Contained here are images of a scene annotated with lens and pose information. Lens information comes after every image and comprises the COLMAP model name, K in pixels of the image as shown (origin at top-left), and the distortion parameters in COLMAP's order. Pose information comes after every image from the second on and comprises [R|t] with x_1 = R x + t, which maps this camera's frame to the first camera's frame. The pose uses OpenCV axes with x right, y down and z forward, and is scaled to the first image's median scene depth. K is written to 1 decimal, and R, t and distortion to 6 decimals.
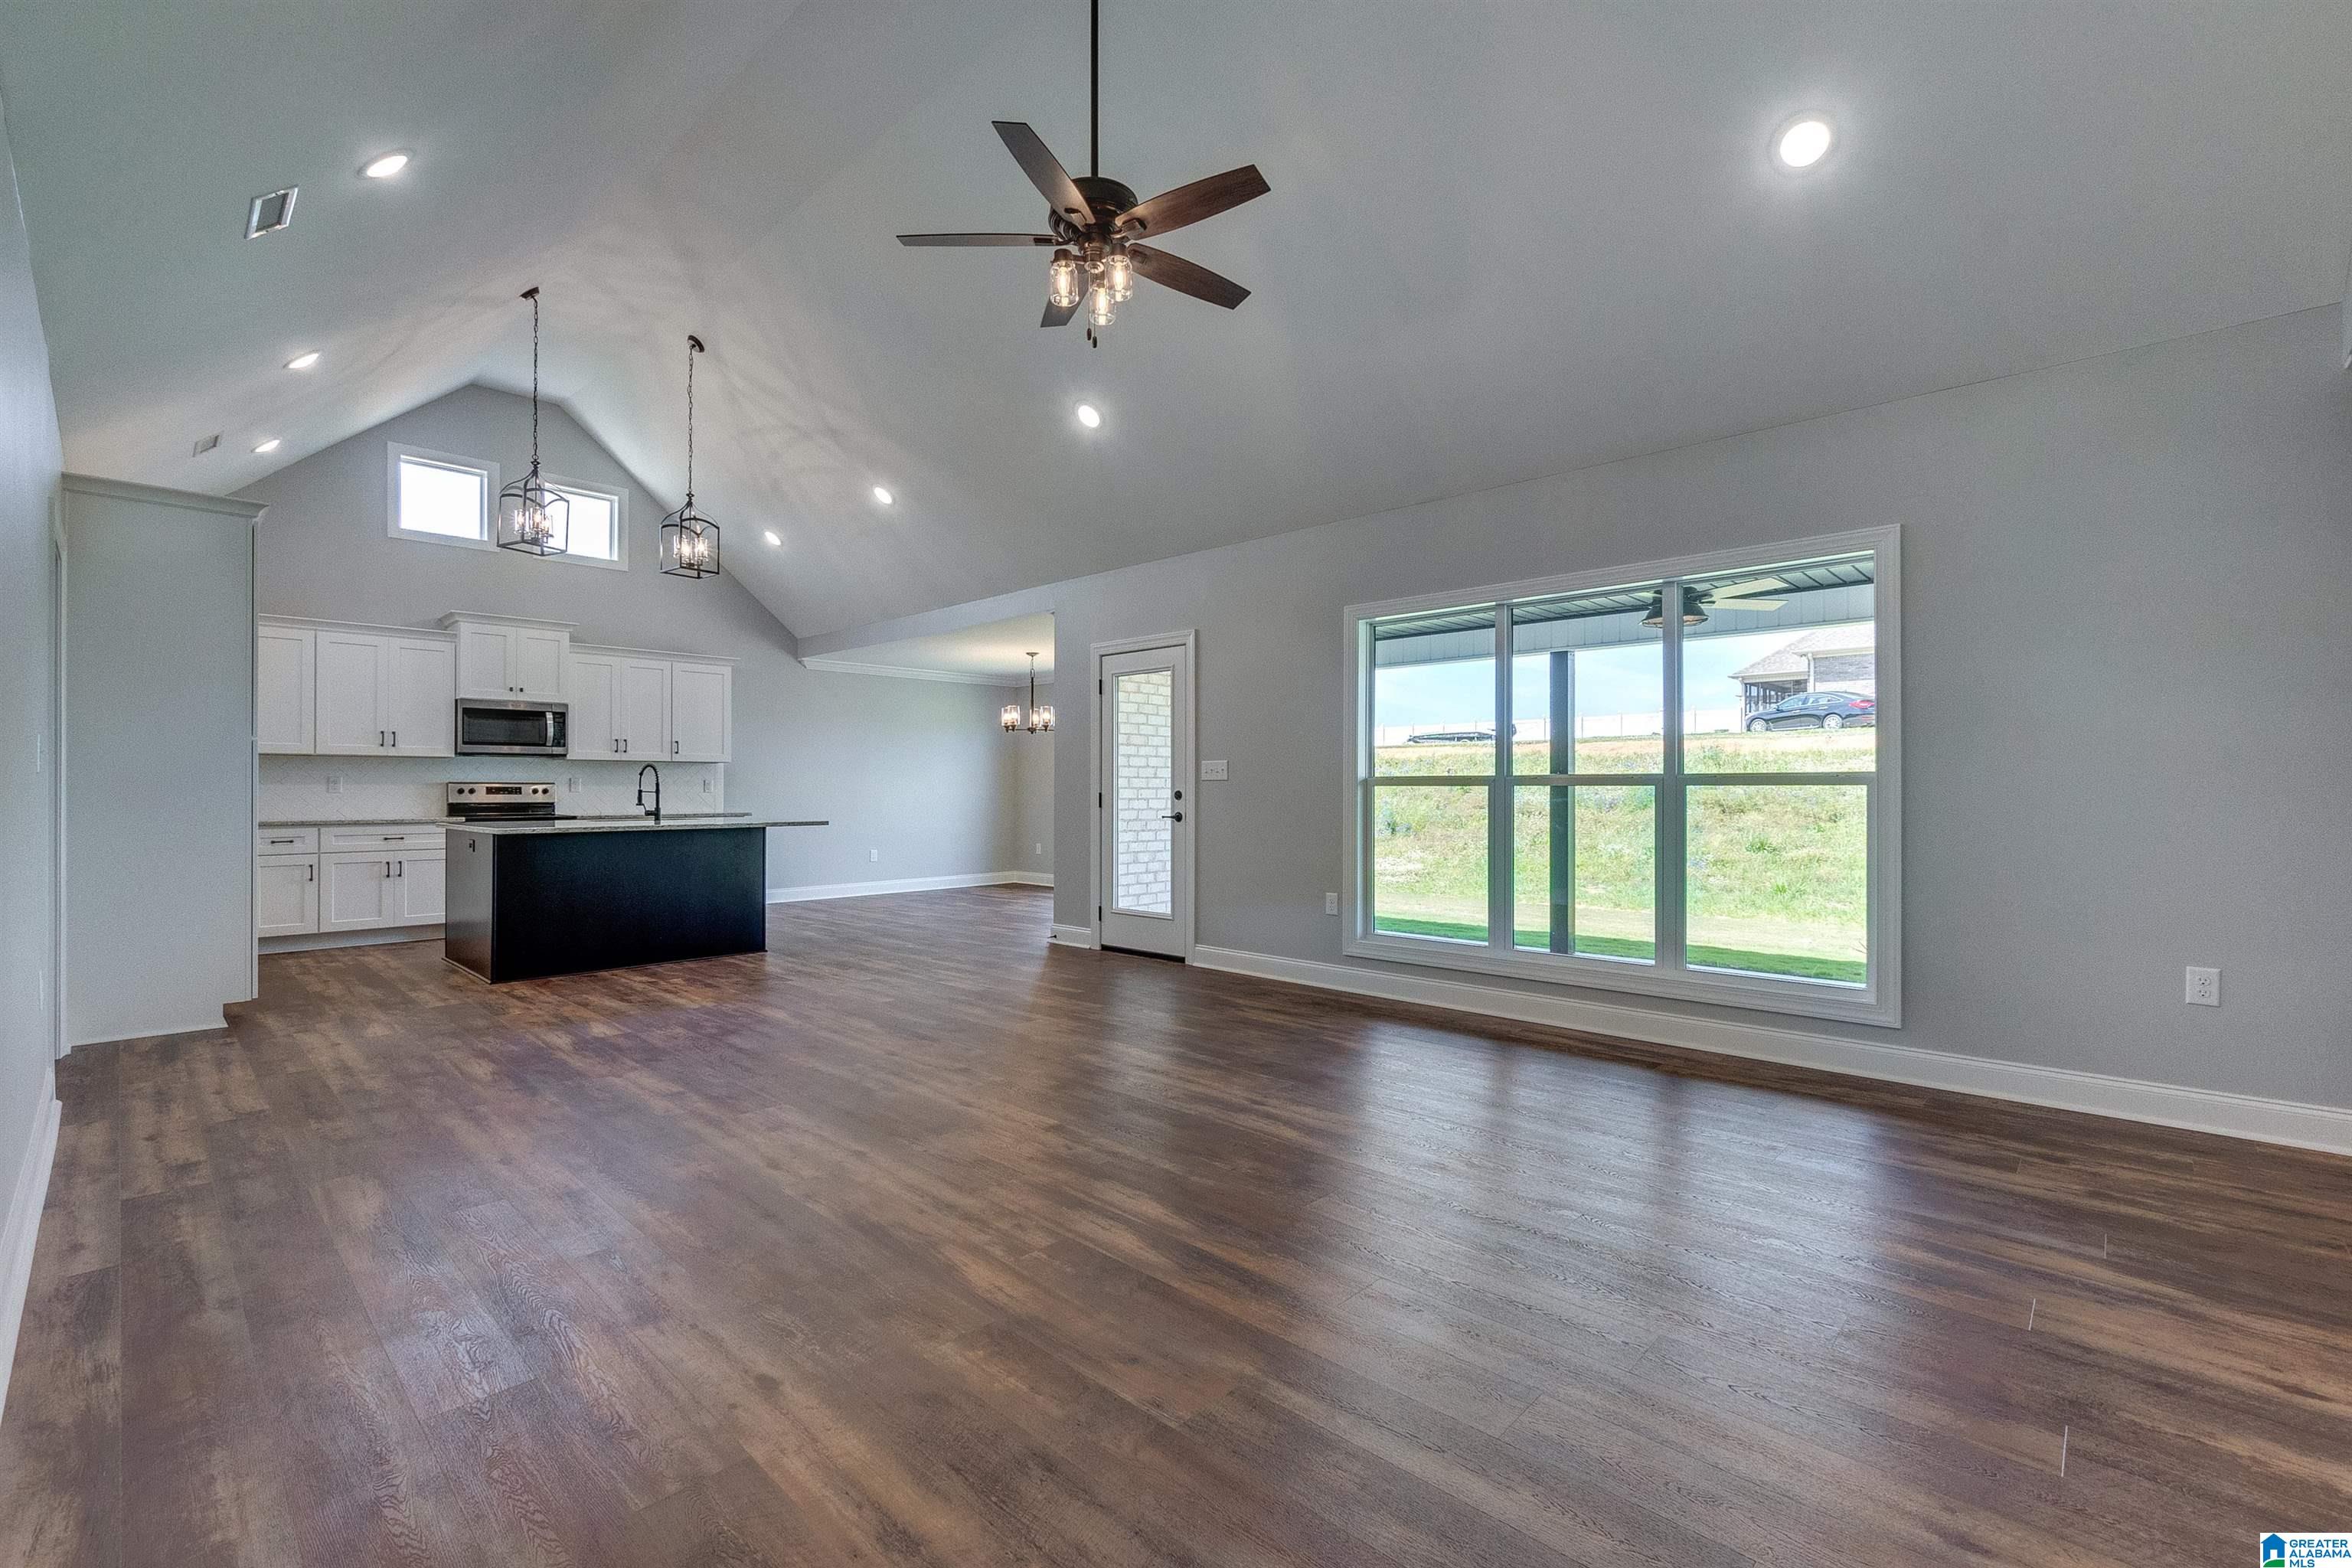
lens RADIAL K [[1009.9, 0, 1183.0], [0, 1009.9, 782.3], [0, 0, 1]] dist [-0.008414, 0.001616]
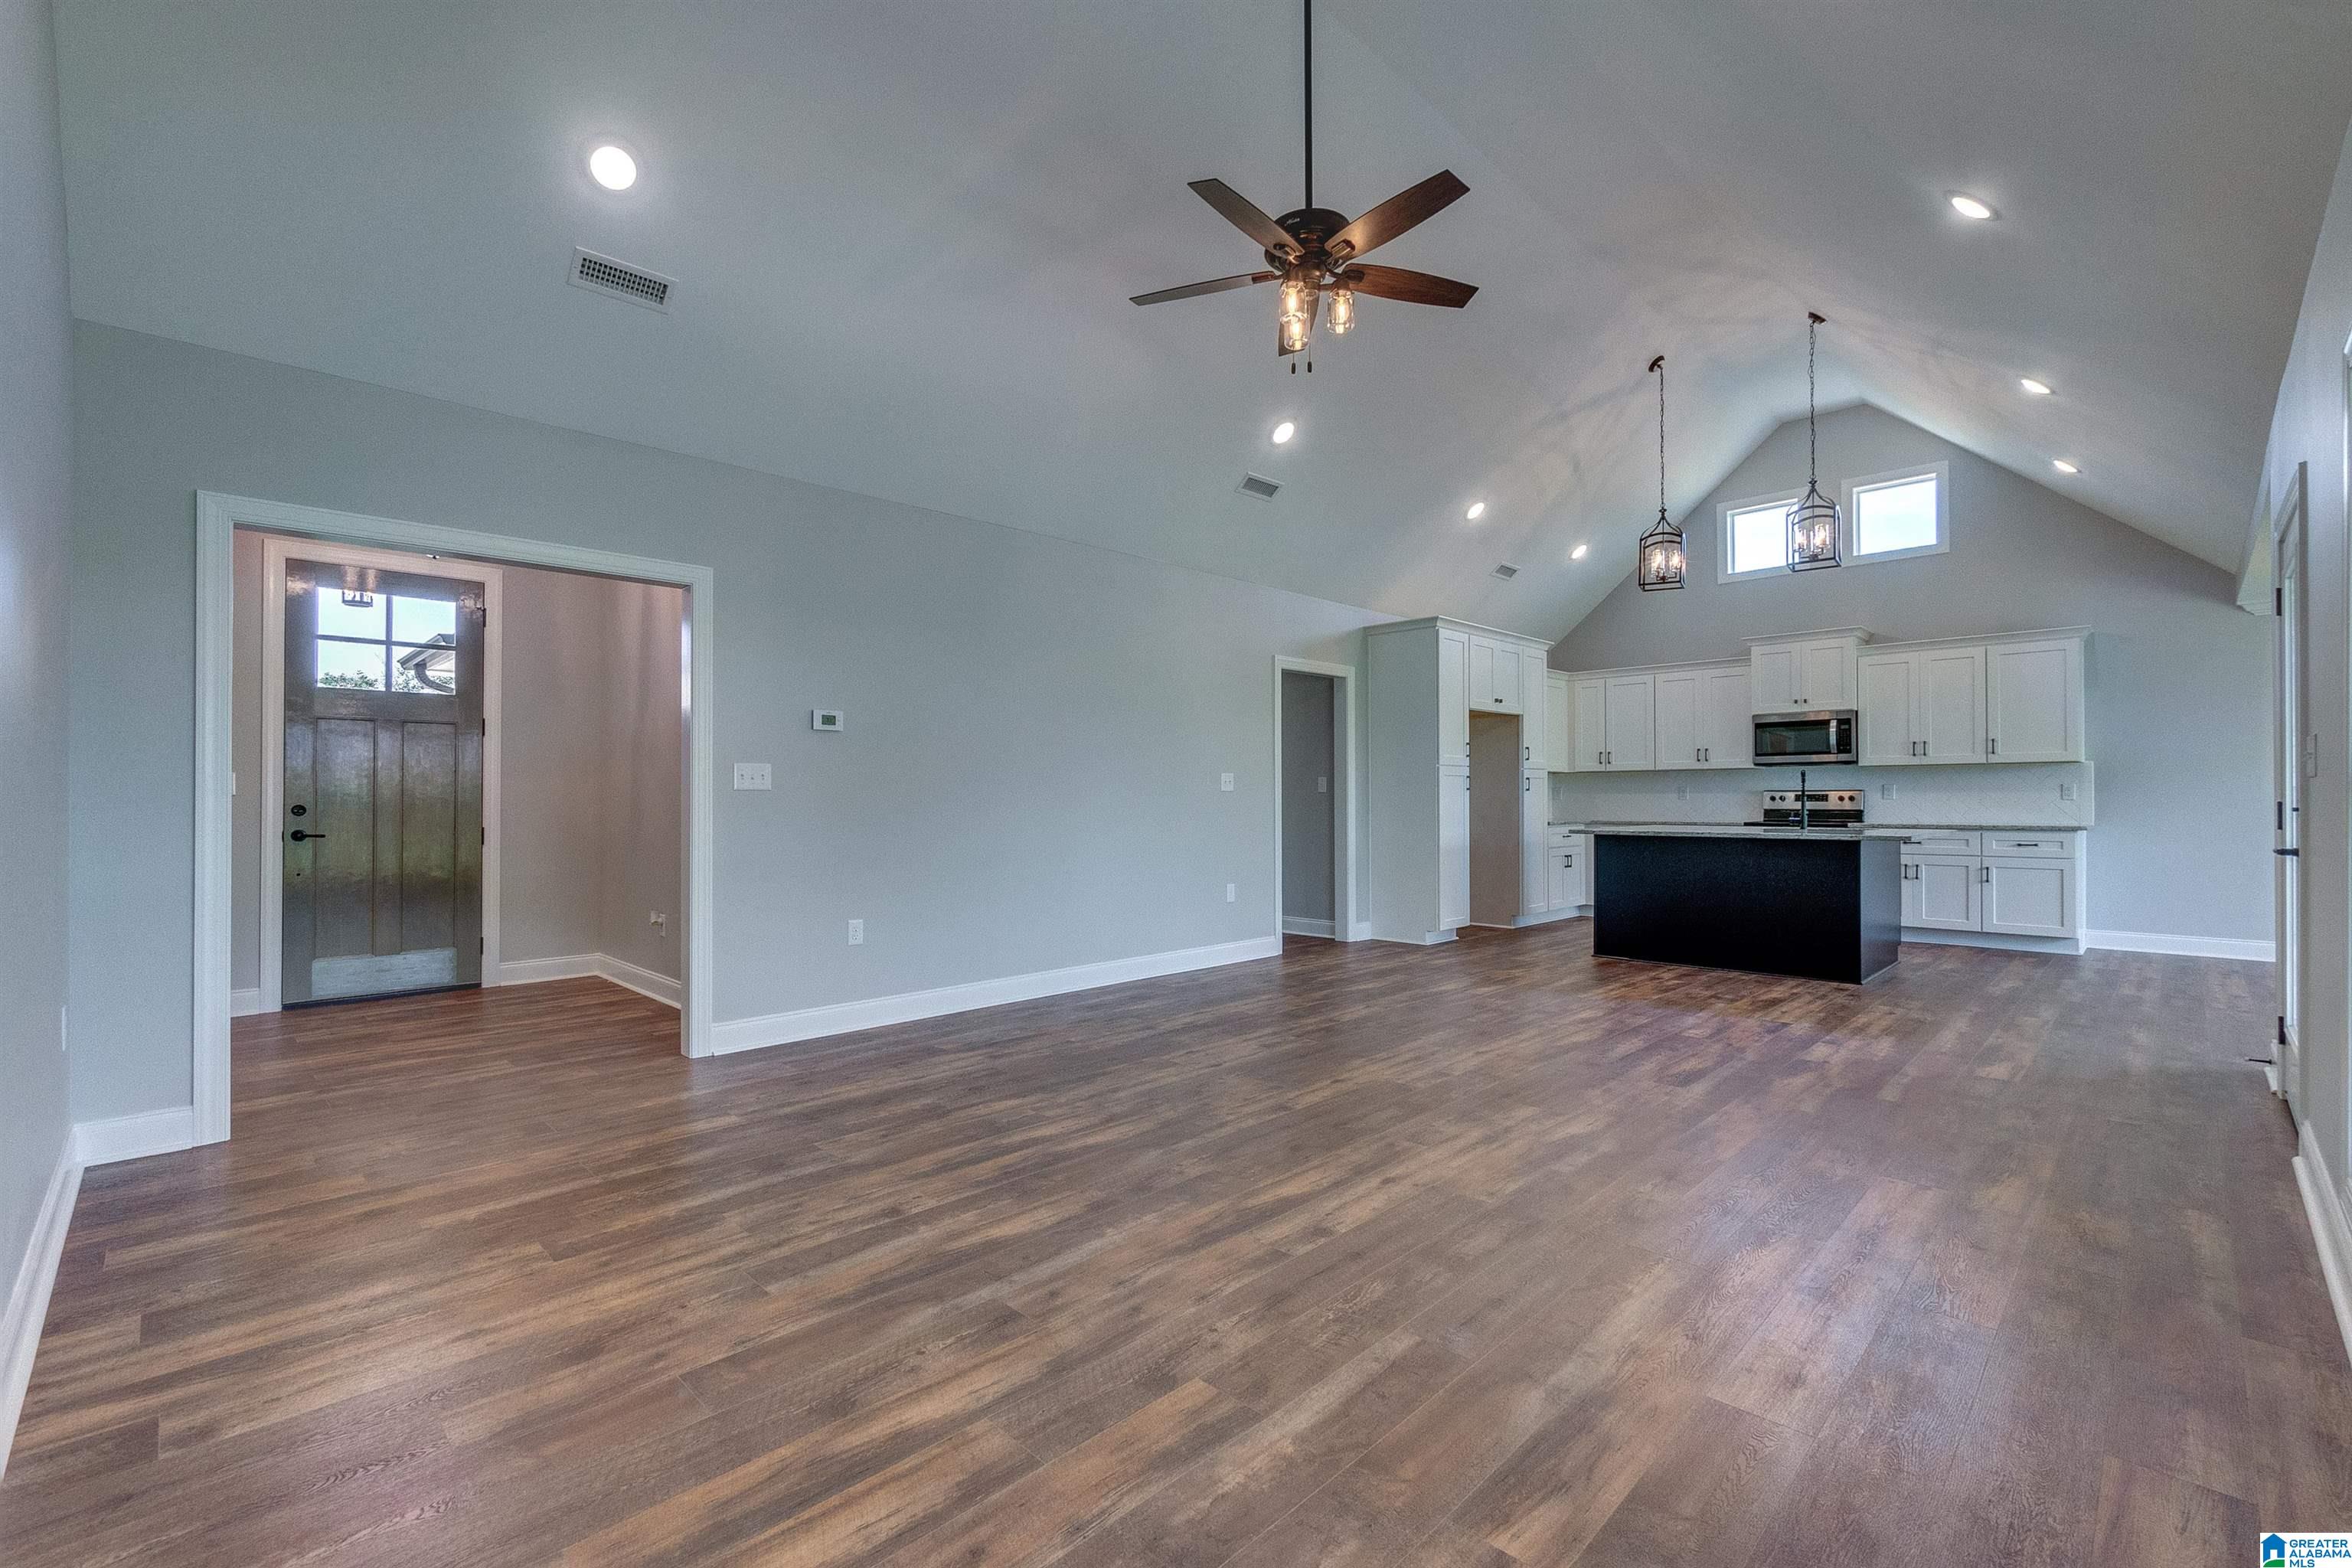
lens RADIAL K [[1009.9, 0, 1176.3], [0, 1009.9, 787.8], [0, 0, 1]] dist [-0.008414, 0.001616]
pose [[-0.032128, -0.009262, -0.999441, 0.428465], [0.010003, 0.999904, -0.009588, 0.001460], [0.999434, -0.010305, -0.032032, 0.404611]]
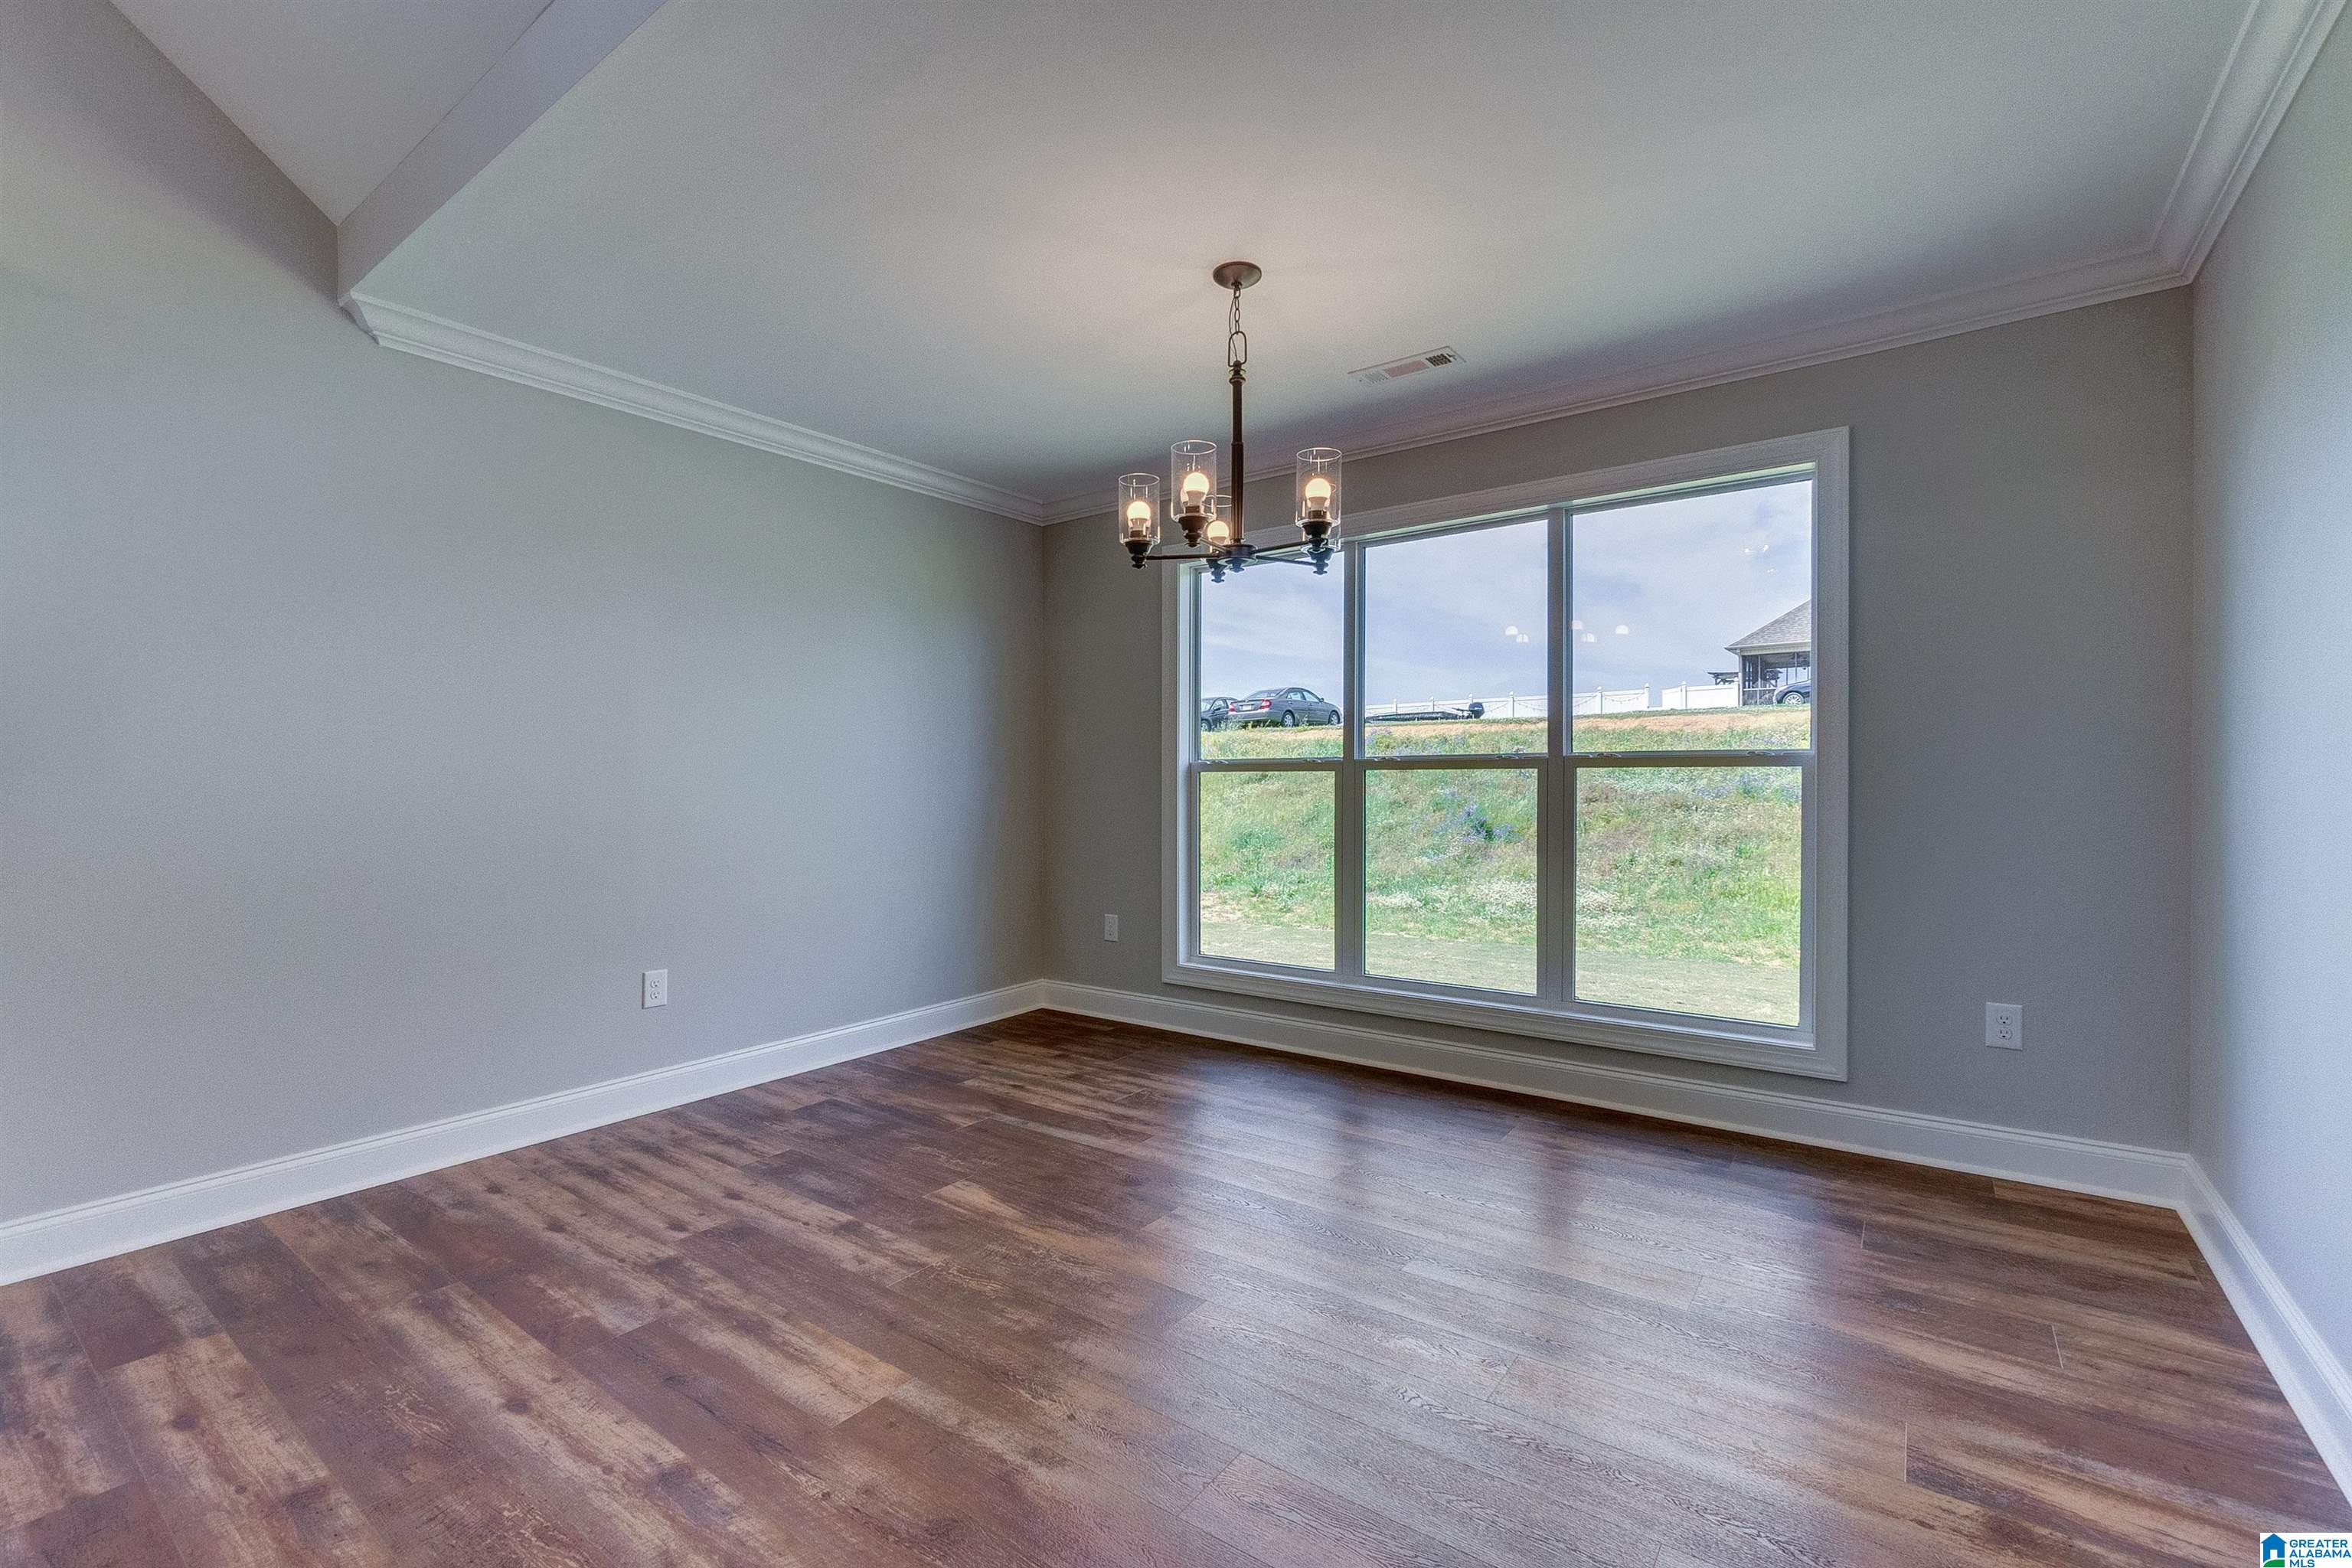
lens RADIAL K [[1009.9, 0, 1181.0], [0, 1009.9, 784.5], [0, 0, 1]] dist [-0.008414, 0.001616]
pose [[0.992837, -0.008131, 0.119201, -0.254856], [0.006554, 0.999886, 0.013621, 0.007230], [-0.119298, -0.012742, 0.992777, 0.942052]]
